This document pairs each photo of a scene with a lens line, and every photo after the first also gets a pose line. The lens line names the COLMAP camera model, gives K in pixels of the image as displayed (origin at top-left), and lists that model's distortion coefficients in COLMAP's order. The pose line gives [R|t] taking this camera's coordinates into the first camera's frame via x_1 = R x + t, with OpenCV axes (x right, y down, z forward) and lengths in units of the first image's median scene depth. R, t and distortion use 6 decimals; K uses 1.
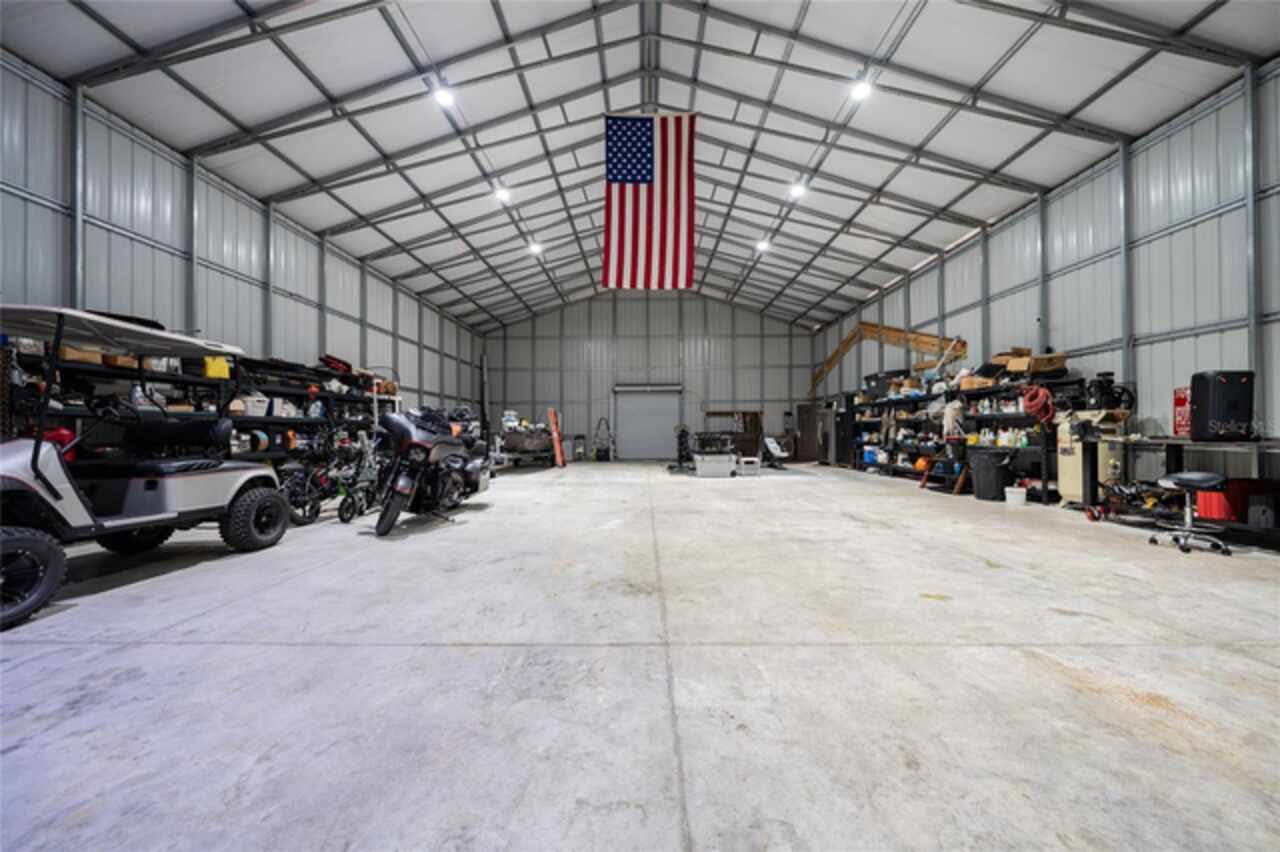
lens RADIAL K [[441.5, 0, 640.3], [0, 441.5, 427.5], [0, 0, 1]] dist [-0.002641, -0.000097]
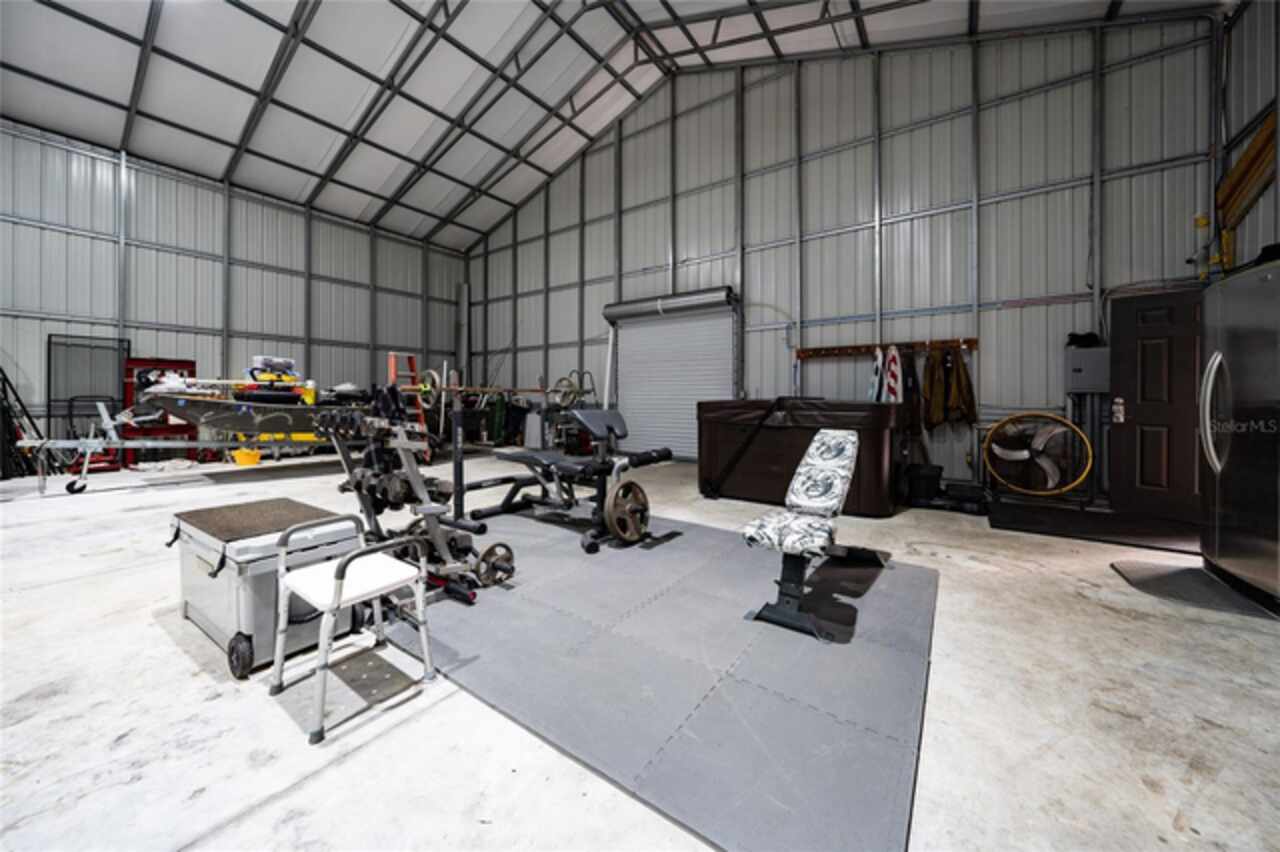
lens RADIAL K [[441.5, 0, 647.3], [0, 441.5, 394.6], [0, 0, 1]] dist [-0.002641, -0.000097]
pose [[0.824334, 0.002053, -0.566100, 0.260760], [-0.002319, 0.999997, 0.000251, 0.004856], [0.566099, 0.001106, 0.824336, 0.597541]]
